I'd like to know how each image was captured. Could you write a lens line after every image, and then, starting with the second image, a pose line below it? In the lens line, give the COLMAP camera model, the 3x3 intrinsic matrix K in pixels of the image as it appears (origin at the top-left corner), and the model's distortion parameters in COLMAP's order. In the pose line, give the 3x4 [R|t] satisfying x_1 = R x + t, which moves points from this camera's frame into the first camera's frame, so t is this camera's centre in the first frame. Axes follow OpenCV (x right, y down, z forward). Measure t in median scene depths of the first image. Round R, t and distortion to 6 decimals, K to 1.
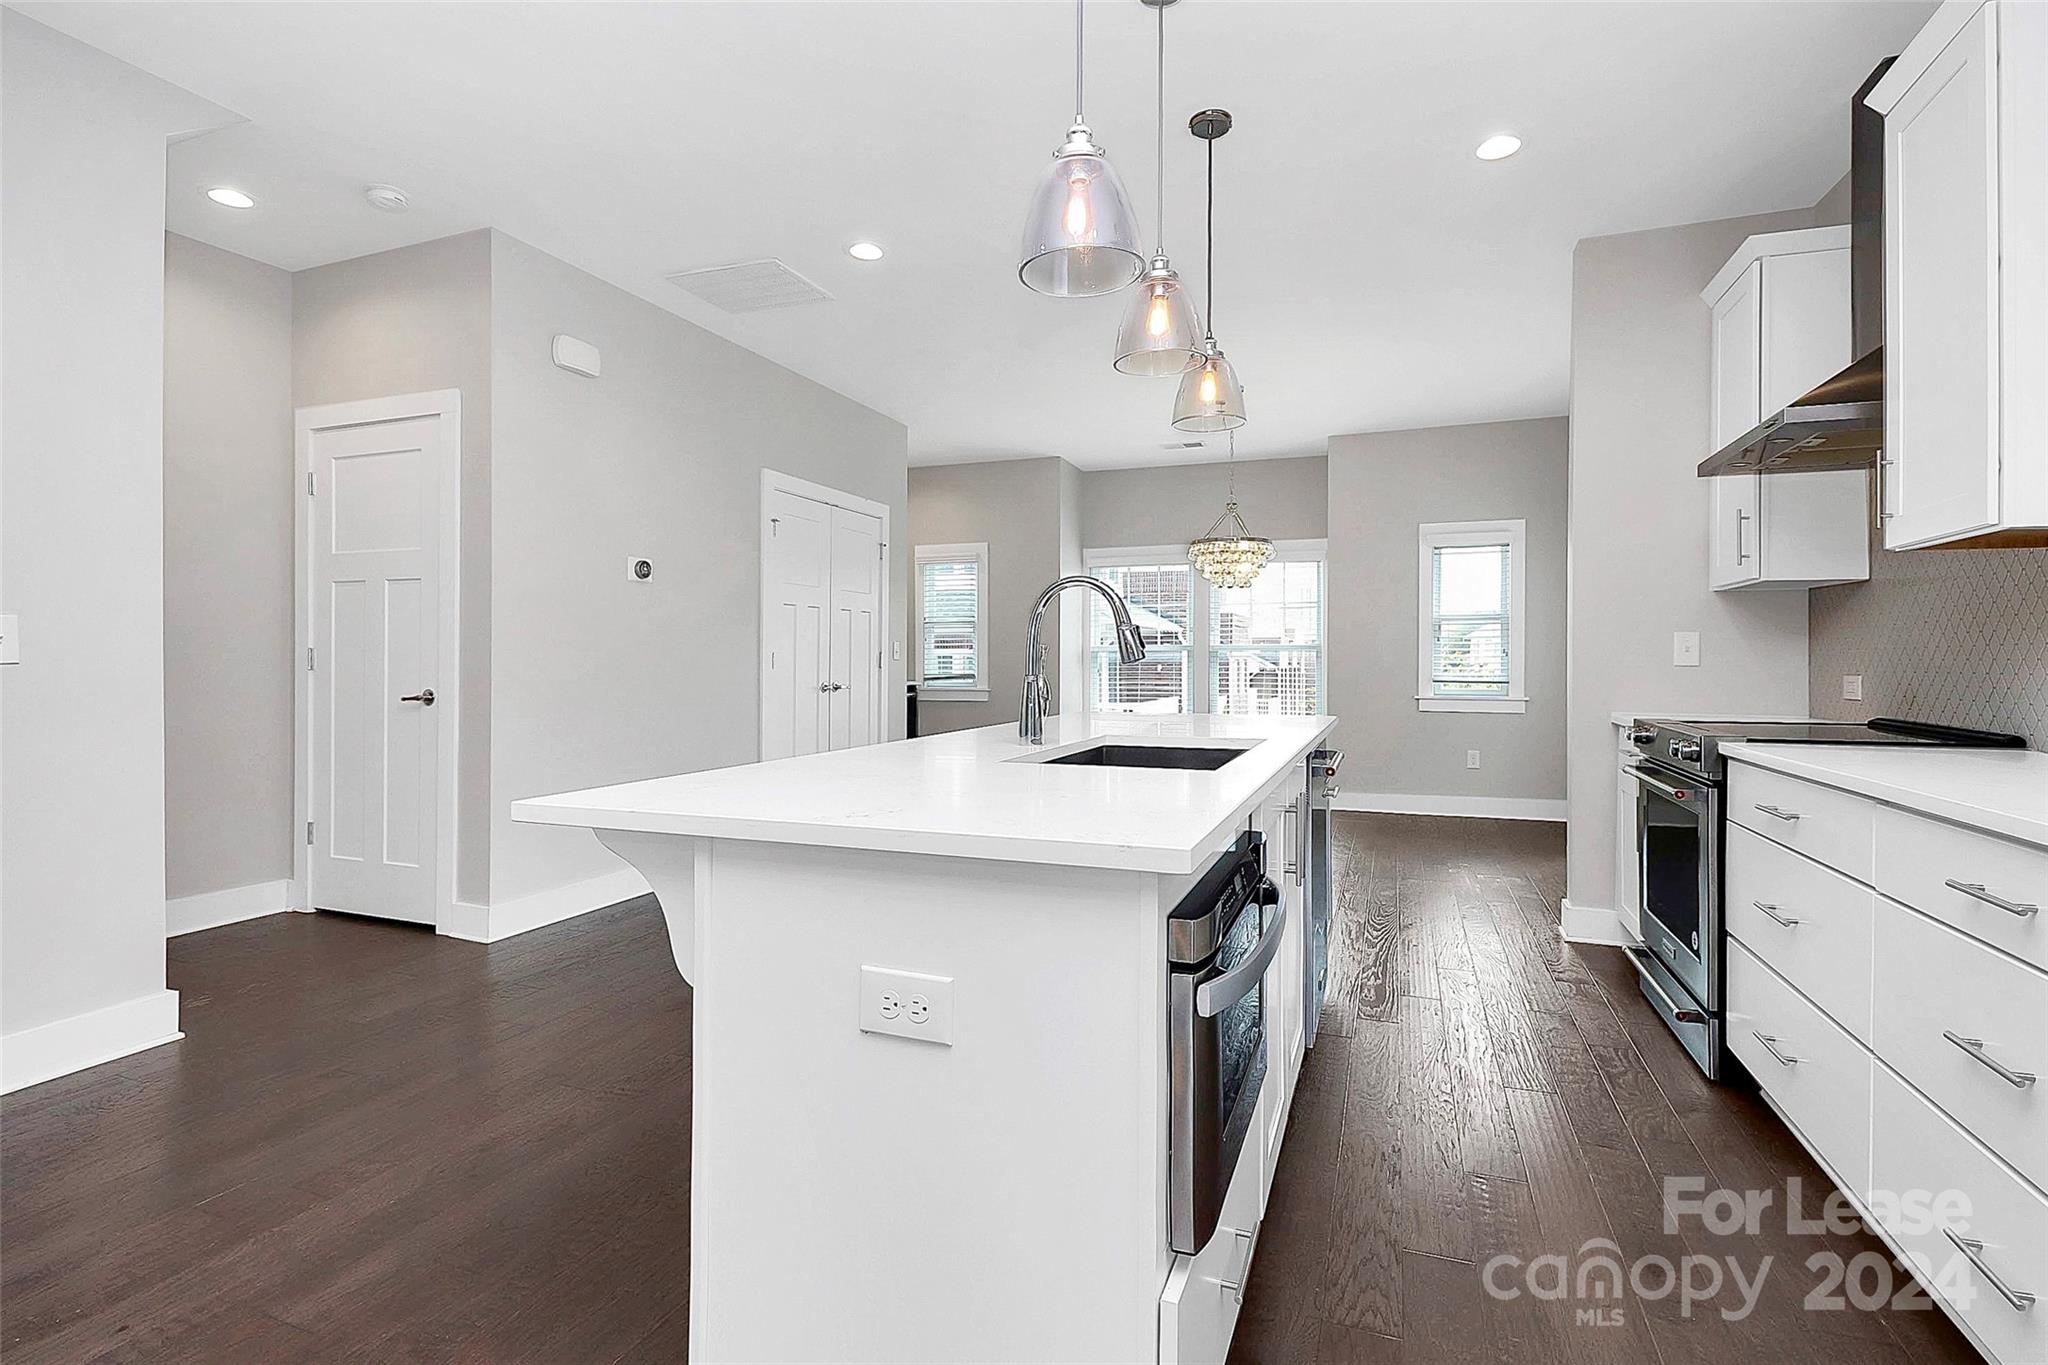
lens RADIAL K [[977.9, 0, 1018.3], [0, 977.9, 652.2], [0, 0, 1]] dist [0.002554, -0.009563]
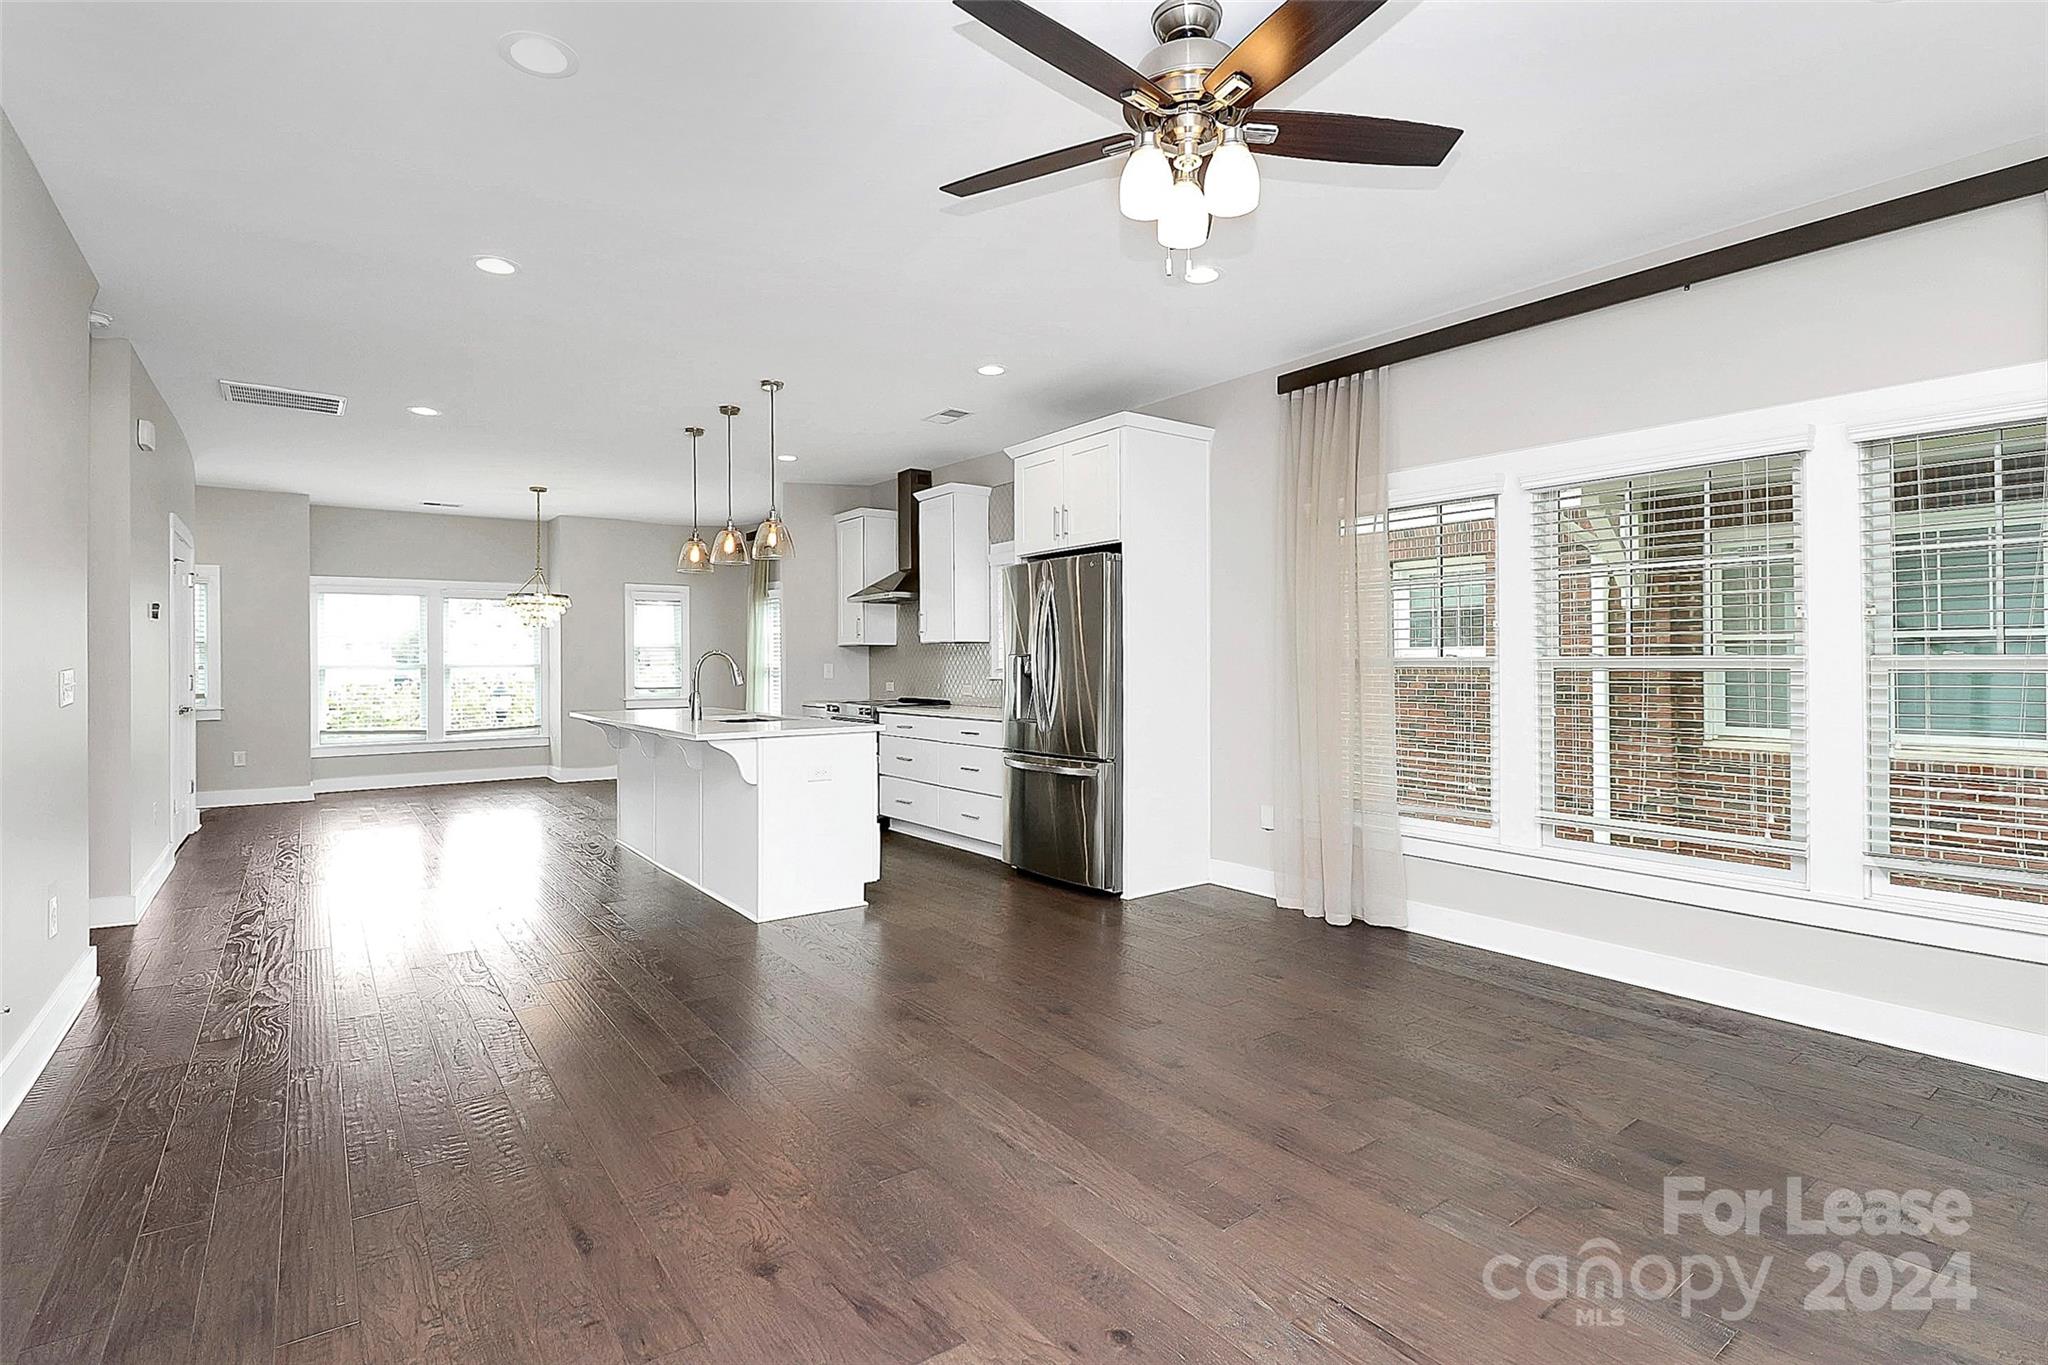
lens RADIAL K [[977.9, 0, 1050.3], [0, 977.9, 640.3], [0, 0, 1]] dist [0.002554, -0.009563]
pose [[0.516767, 0.014924, 0.855996, -0.600018], [-0.000793, 0.999856, -0.016953, -0.022440], [-0.856126, 0.008082, 0.516705, -0.369284]]
